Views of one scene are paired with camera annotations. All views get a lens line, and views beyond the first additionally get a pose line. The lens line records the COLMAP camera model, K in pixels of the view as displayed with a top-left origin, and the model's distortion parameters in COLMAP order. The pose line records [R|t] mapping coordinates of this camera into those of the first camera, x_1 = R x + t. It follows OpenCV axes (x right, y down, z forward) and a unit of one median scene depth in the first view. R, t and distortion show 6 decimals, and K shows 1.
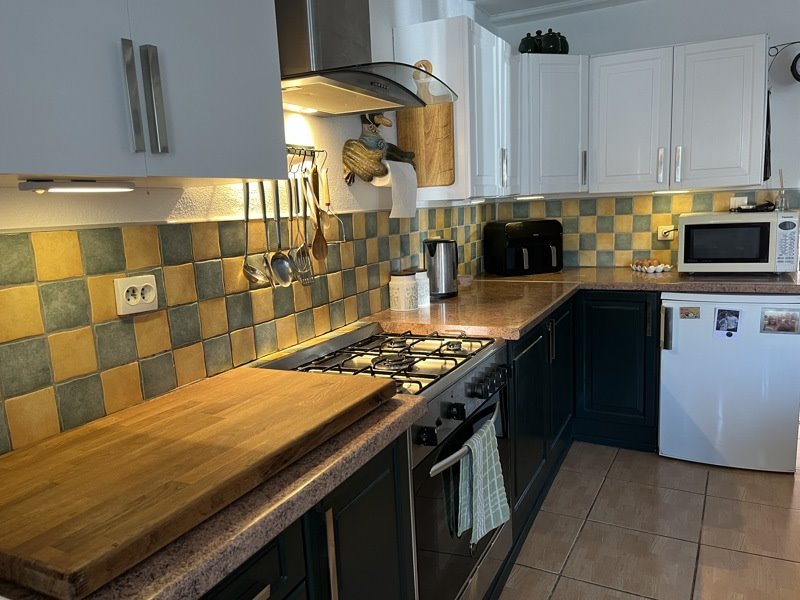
lens RADIAL K [[600.4, 0, 398.8], [0, 600.4, 303.6], [0, 0, 1]] dist [0.091350, 0.000106]
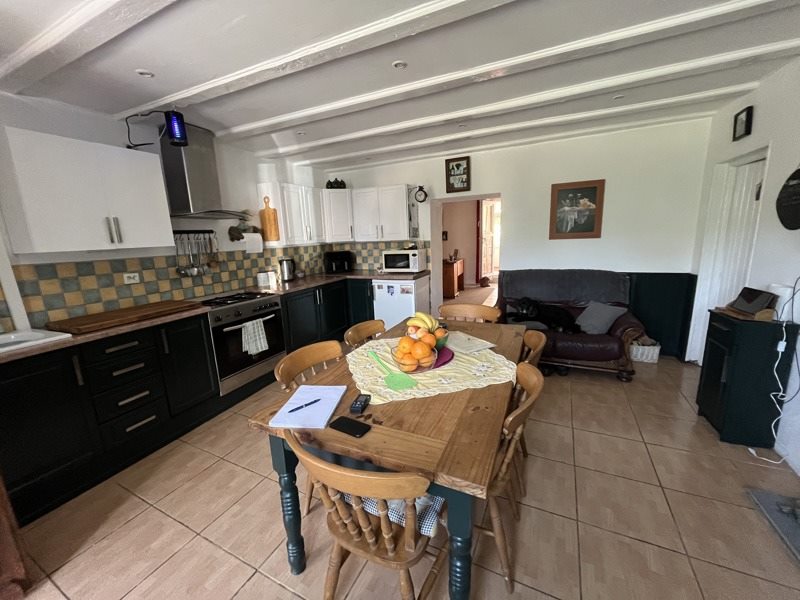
lens RADIAL K [[322.5, 0, 400.4], [0, 322.5, 298.3], [0, 0, 1]] dist [-0.001378, -0.000043]
pose [[0.999544, -0.003515, 0.029982, 0.517540], [0.002622, 0.999553, 0.029795, 0.023433], [-0.030073, -0.029703, 0.999106, -0.438409]]
